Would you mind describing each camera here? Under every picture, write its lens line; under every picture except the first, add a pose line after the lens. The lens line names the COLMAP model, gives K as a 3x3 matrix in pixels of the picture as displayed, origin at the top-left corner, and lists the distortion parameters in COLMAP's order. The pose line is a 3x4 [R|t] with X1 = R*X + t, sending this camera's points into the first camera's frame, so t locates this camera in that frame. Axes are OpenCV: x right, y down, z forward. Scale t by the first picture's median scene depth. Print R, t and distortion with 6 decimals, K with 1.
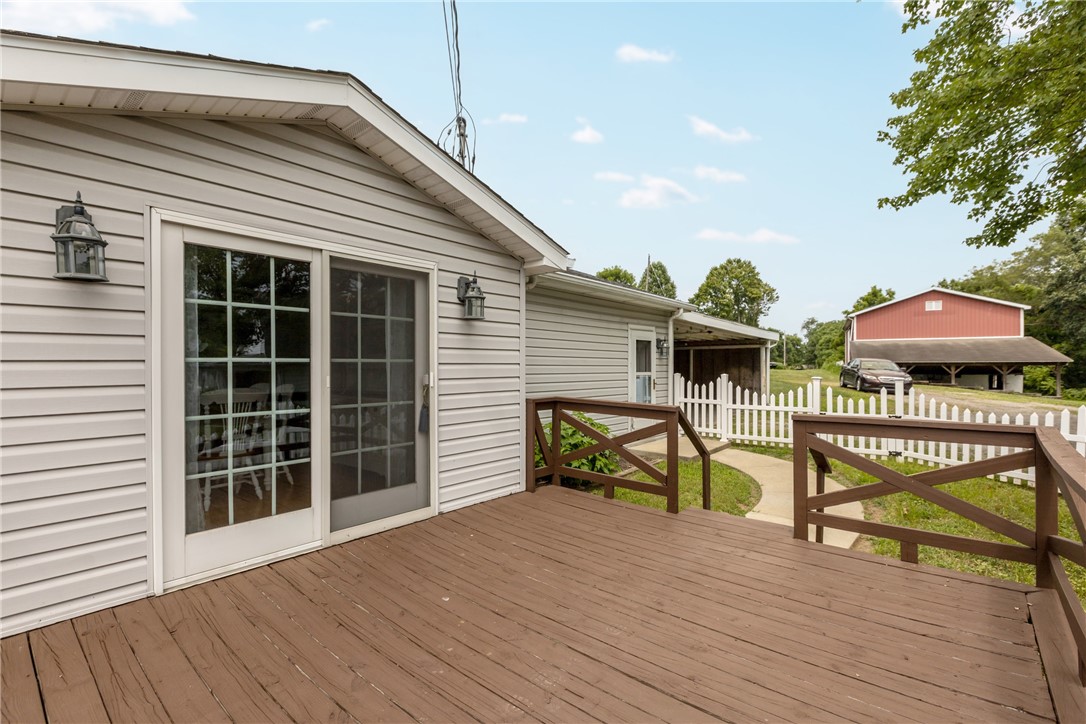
lens RADIAL K [[485.1, 0, 541.2], [0, 485.1, 365.7], [0, 0, 1]] dist [-0.000949, -0.001680]
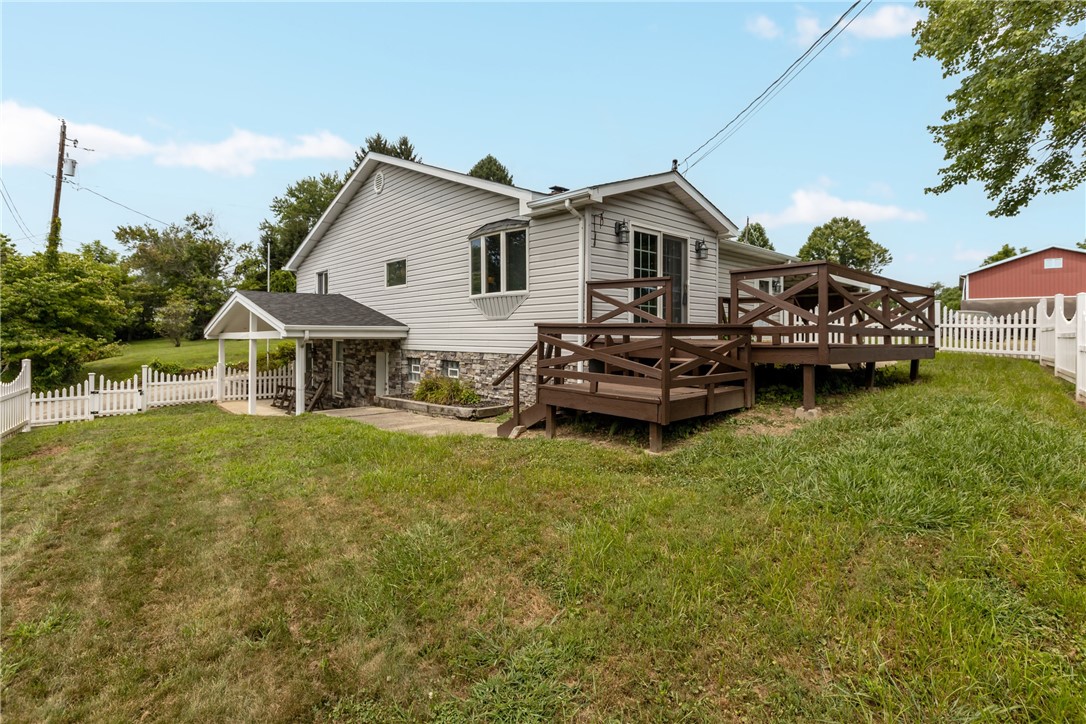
lens RADIAL K [[530.1, 0, 539.9], [0, 530.1, 320.2], [0, 0, 1]] dist [0.002970, 0.000805]
pose [[0.990025, 0.006757, -0.140728, -0.303517], [-0.011360, 0.999426, -0.031927, 0.160014], [0.140431, 0.033207, 0.989533, -0.894689]]
